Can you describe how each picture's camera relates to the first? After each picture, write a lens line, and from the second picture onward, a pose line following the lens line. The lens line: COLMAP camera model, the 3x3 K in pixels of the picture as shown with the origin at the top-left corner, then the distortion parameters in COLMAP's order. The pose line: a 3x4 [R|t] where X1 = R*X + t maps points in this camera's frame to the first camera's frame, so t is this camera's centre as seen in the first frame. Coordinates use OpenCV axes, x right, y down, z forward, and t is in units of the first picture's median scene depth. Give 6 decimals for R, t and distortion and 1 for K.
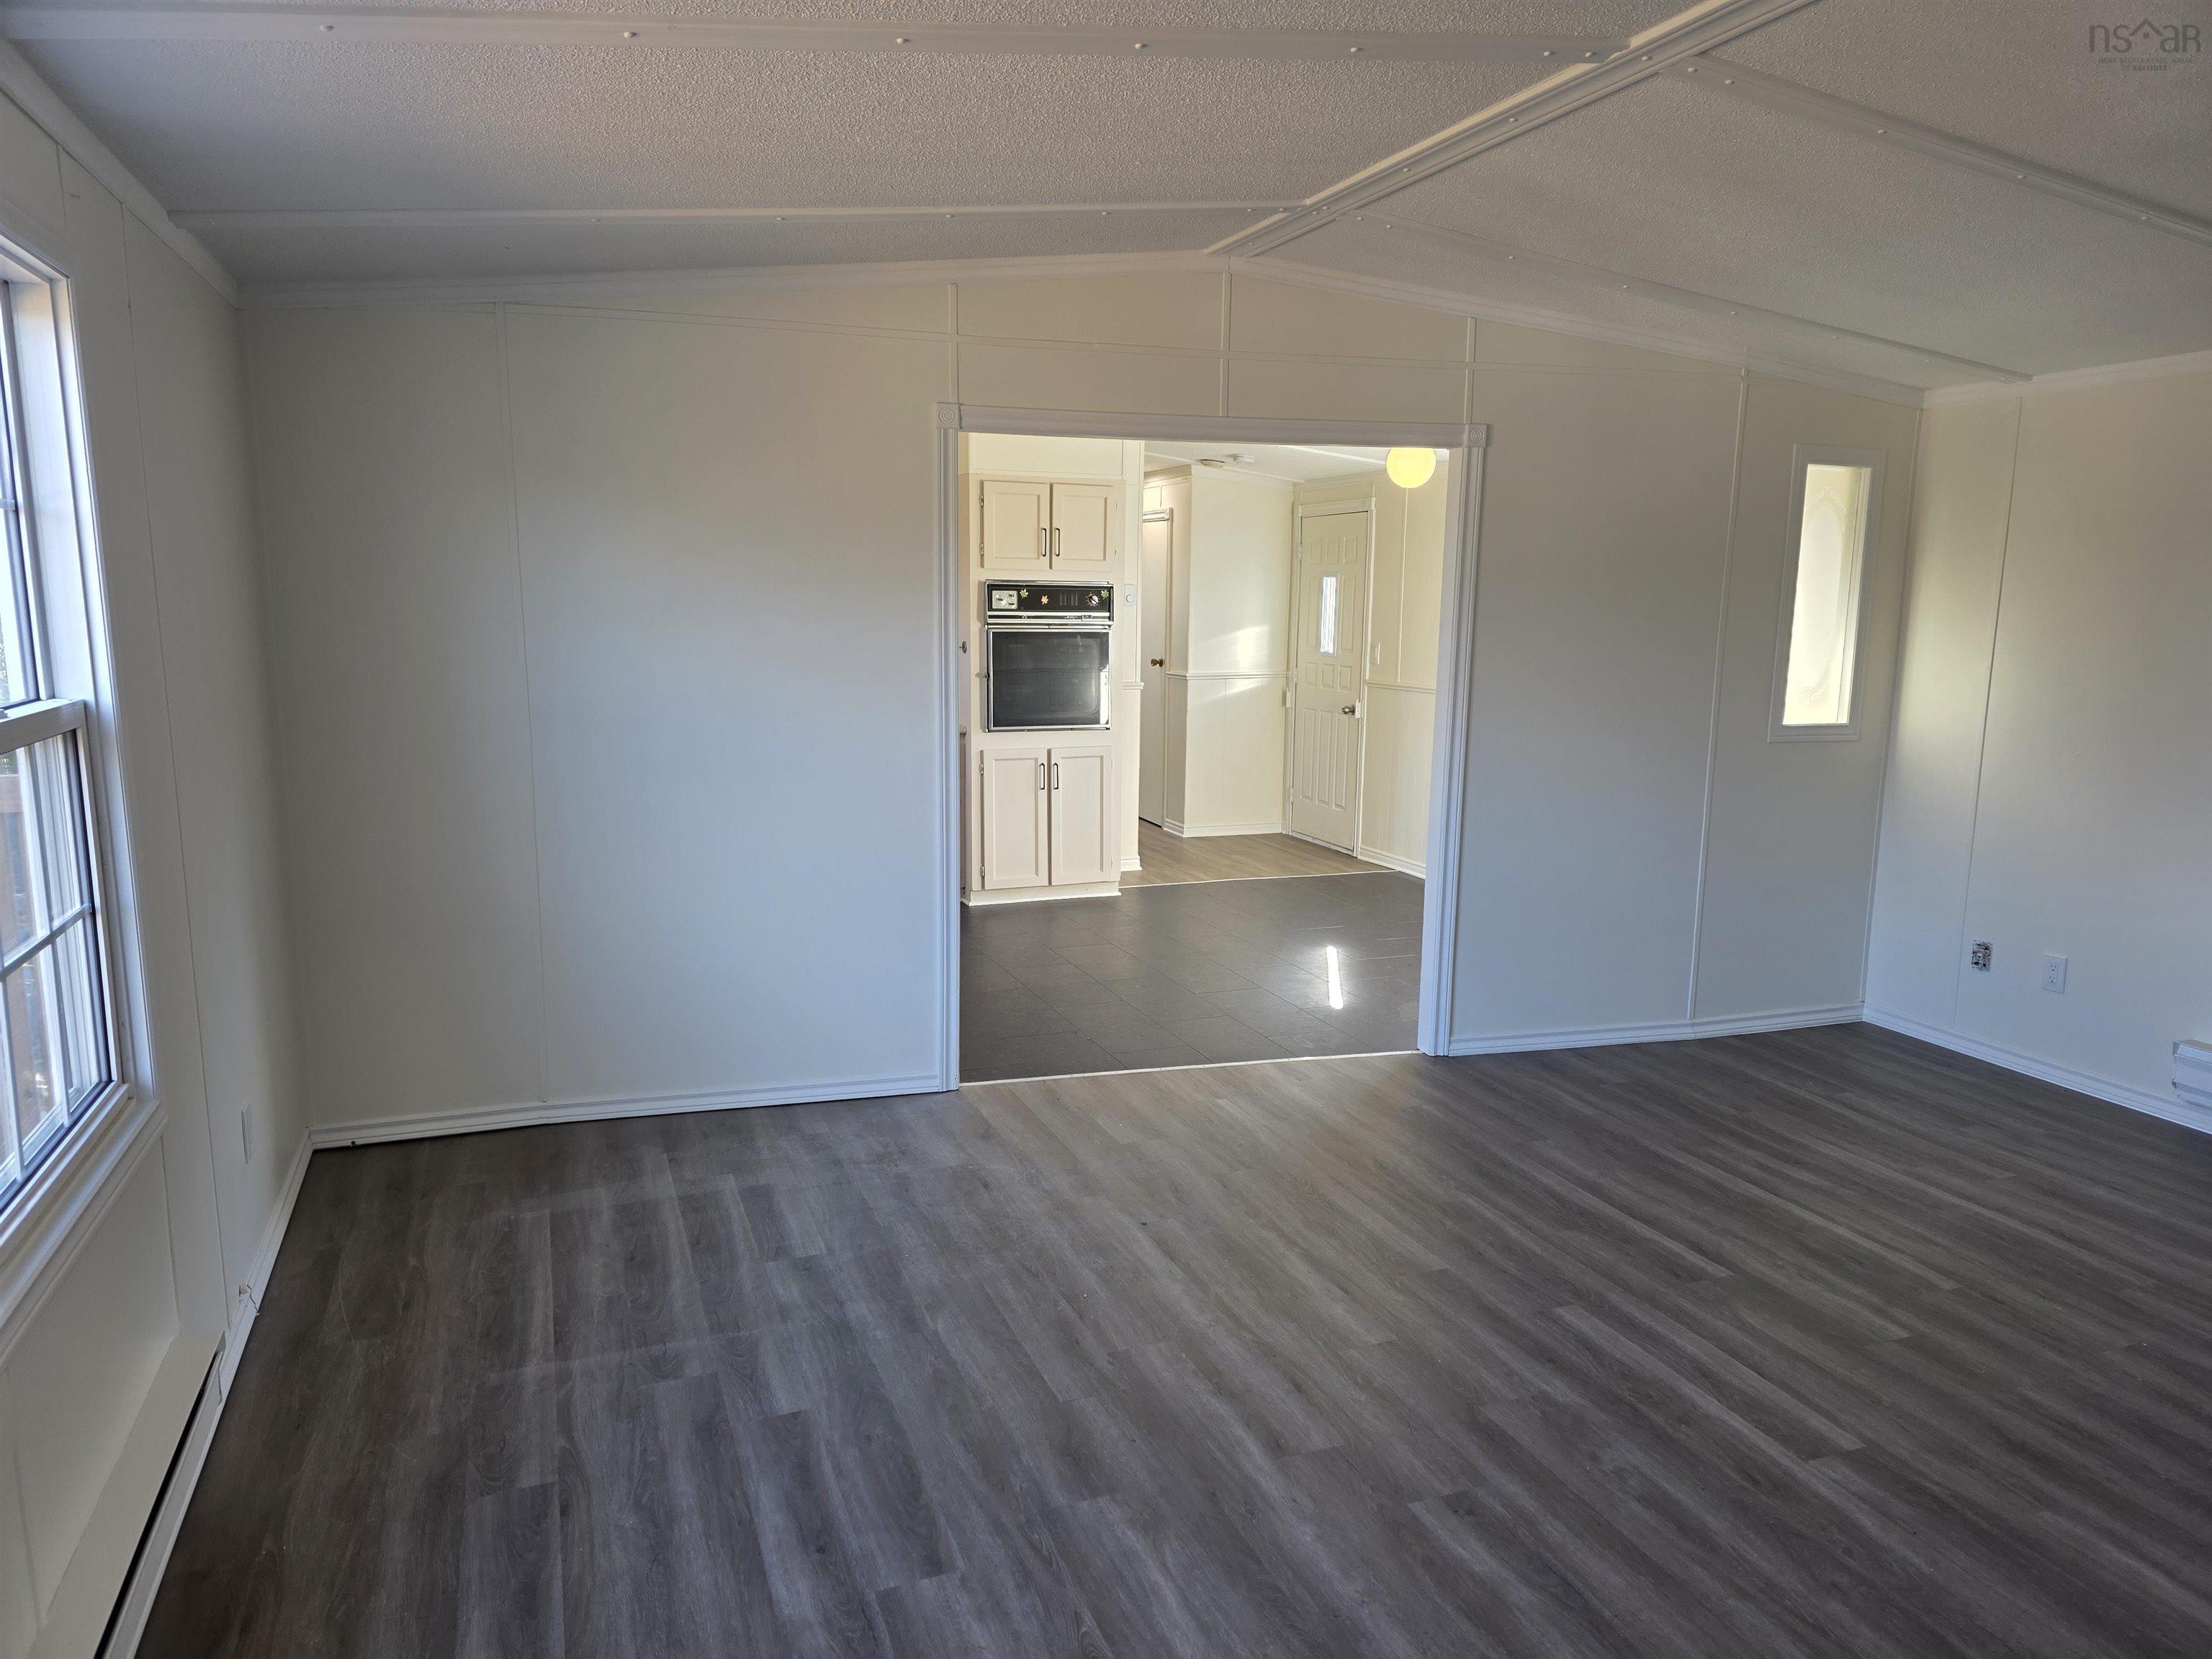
lens RADIAL K [[1480.8, 0, 1099.5], [0, 1480.8, 830.1], [0, 0, 1]] dist [0.062738, -0.049055]
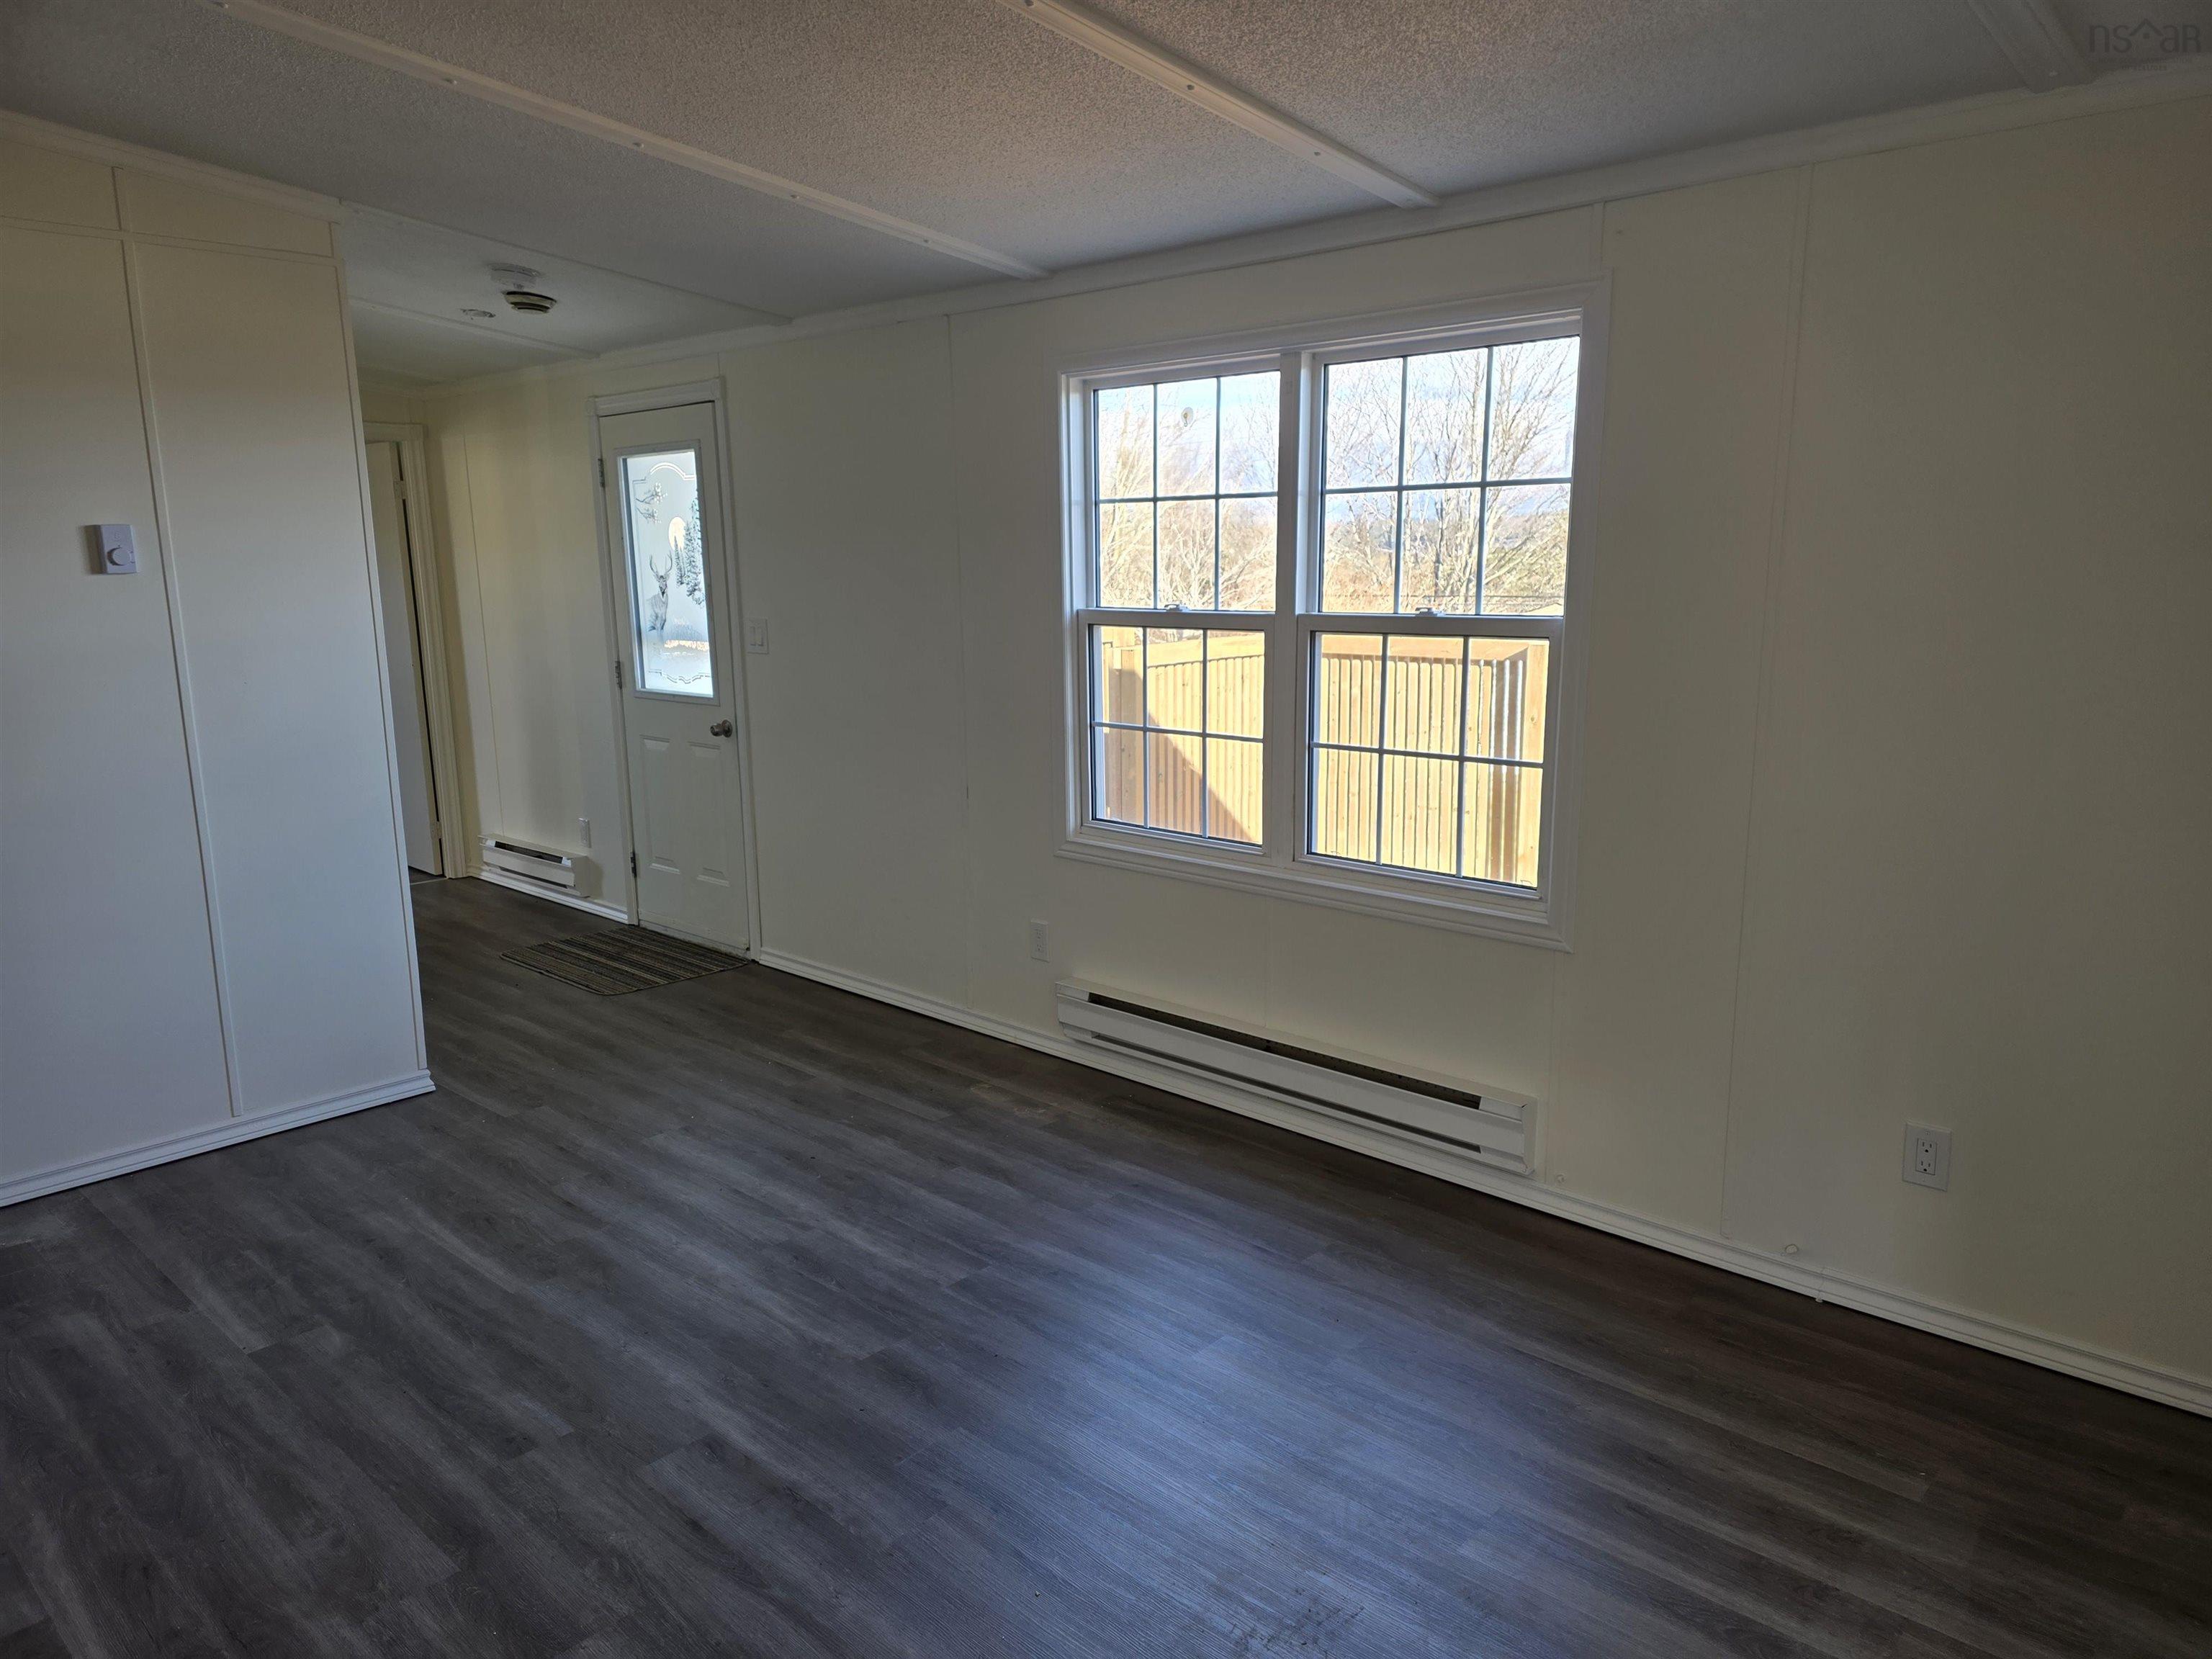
lens RADIAL K [[1480.8, 0, 1114.4], [0, 1480.8, 827.0], [0, 0, 1]] dist [0.062738, -0.049055]
pose [[-0.895391, 0.081652, -0.437730, 0.284137], [-0.069424, 0.945423, 0.318364, -0.287067], [0.439835, 0.315449, -0.840855, 1.853721]]
